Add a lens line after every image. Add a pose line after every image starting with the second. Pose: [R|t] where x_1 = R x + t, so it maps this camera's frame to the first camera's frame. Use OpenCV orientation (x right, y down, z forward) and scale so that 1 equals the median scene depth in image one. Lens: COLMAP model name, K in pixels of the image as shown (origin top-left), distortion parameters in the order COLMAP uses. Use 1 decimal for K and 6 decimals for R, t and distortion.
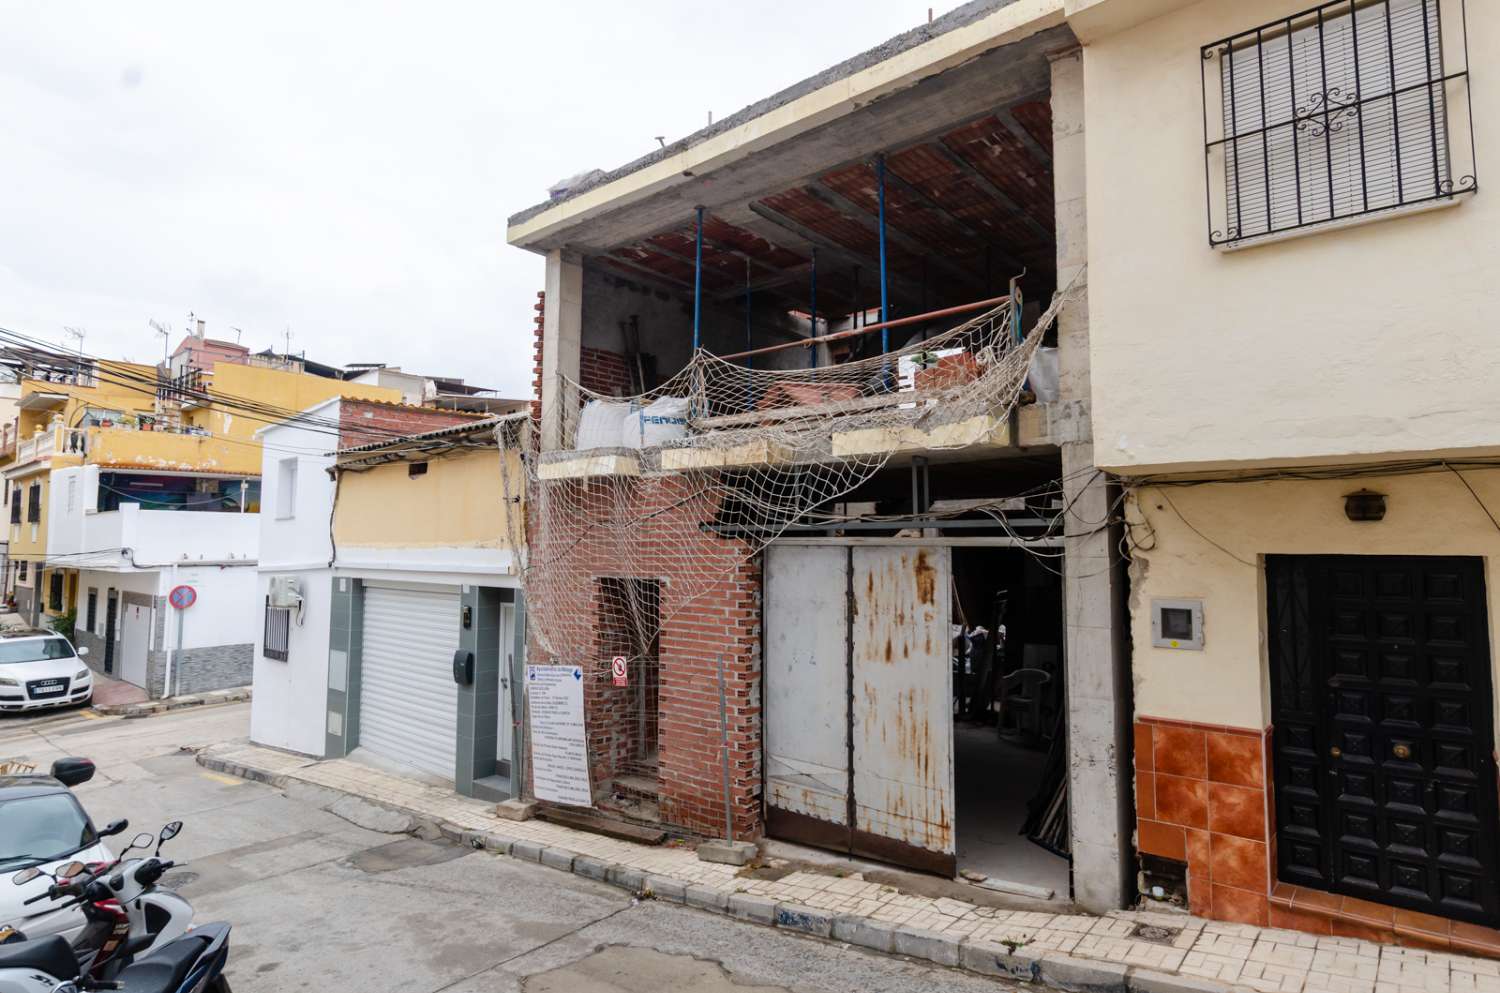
lens RADIAL K [[806.5, 0, 750.0], [0, 806.5, 496.5], [0, 0, 1]] dist [-0.006434, 0.000043]
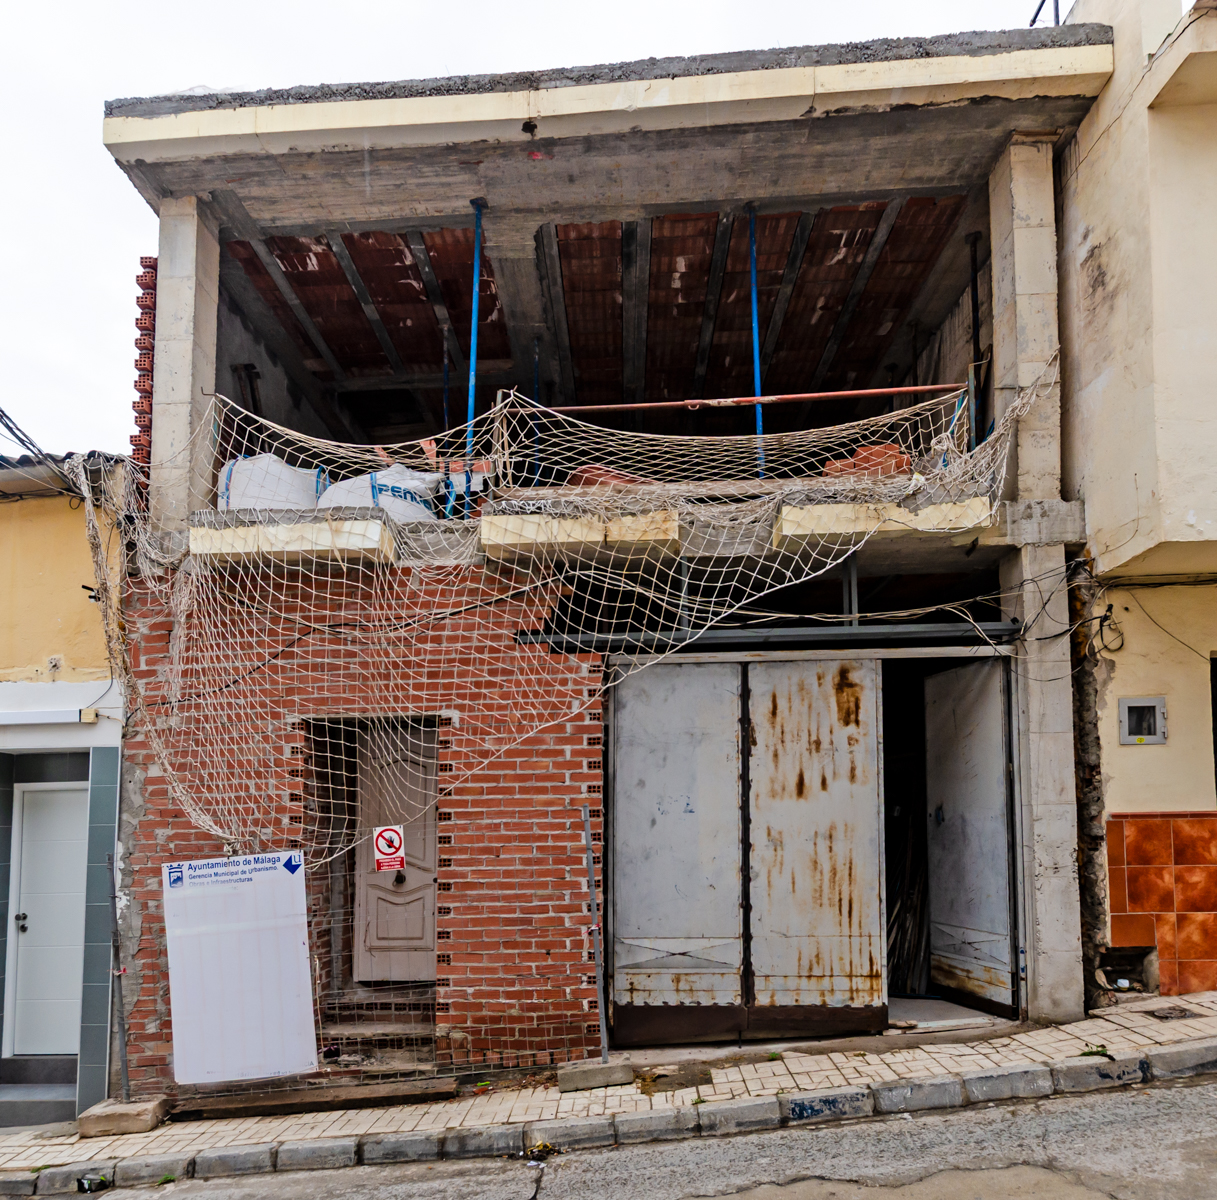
lens RADIAL K [[821.3, 0, 606.7], [0, 821.3, 773.7], [0, 0, 1]] dist [0.002575, 0.001314]
pose [[0.802544, 0.014798, 0.596409, -0.486843], [-0.017633, 0.999844, -0.001081, 0.178604], [-0.596332, -0.009649, 0.802680, 0.417016]]
